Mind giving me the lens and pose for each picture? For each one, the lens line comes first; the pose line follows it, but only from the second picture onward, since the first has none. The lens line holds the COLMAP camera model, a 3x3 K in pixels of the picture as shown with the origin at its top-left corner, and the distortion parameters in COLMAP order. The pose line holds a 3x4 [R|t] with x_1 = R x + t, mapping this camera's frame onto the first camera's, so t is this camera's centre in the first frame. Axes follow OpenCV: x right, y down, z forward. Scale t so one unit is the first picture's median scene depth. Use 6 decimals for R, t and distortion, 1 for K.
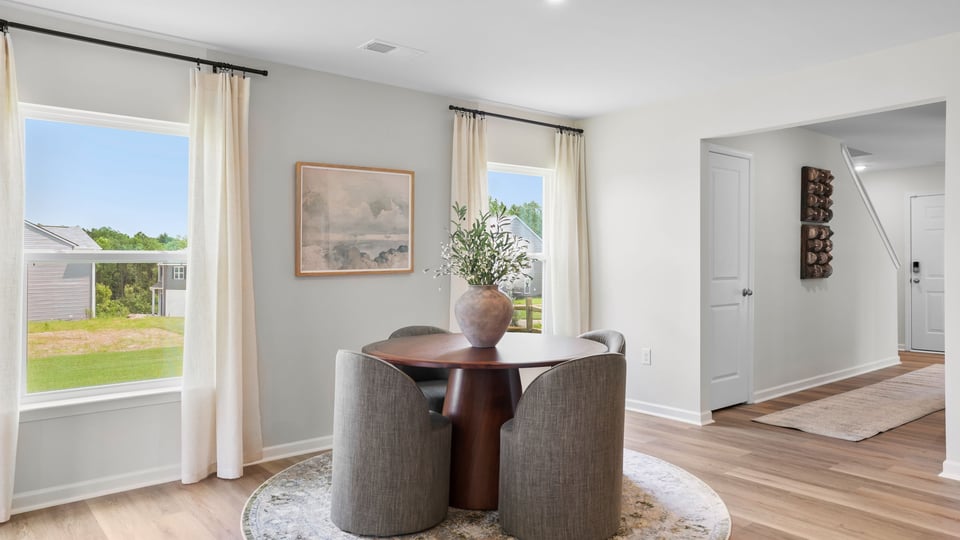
lens RADIAL K [[646.5, 0, 480.0], [0, 646.5, 270.0], [0, 0, 1]] dist [0.005129, 0.002364]
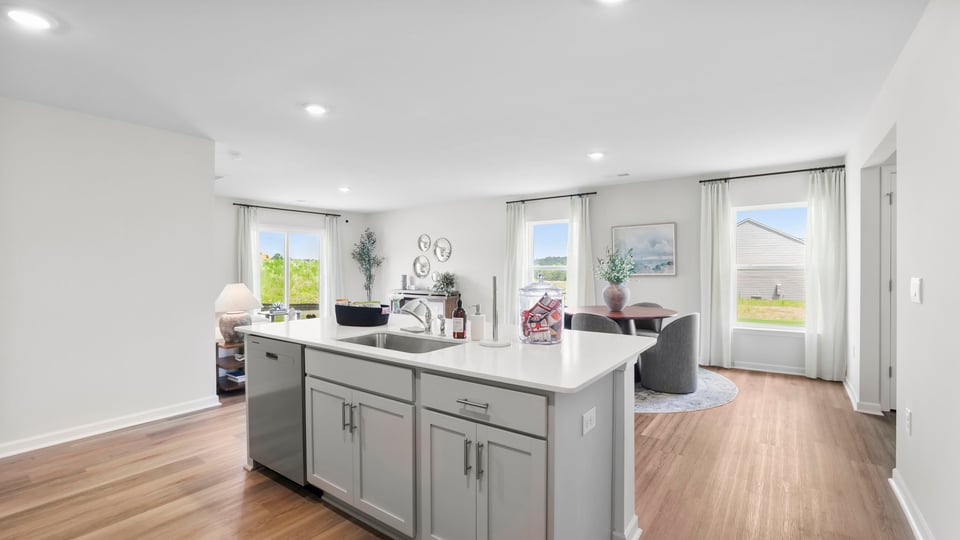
lens RADIAL K [[423.7, 0, 480.0], [0, 423.7, 270.0], [0, 0, 1]] dist [-0.031674, 0.000259]
pose [[0.250049, 0.011455, -0.968165, 0.954591], [-0.006884, 0.999926, 0.010053, -0.022223], [0.968209, 0.004151, 0.250109, 0.152697]]
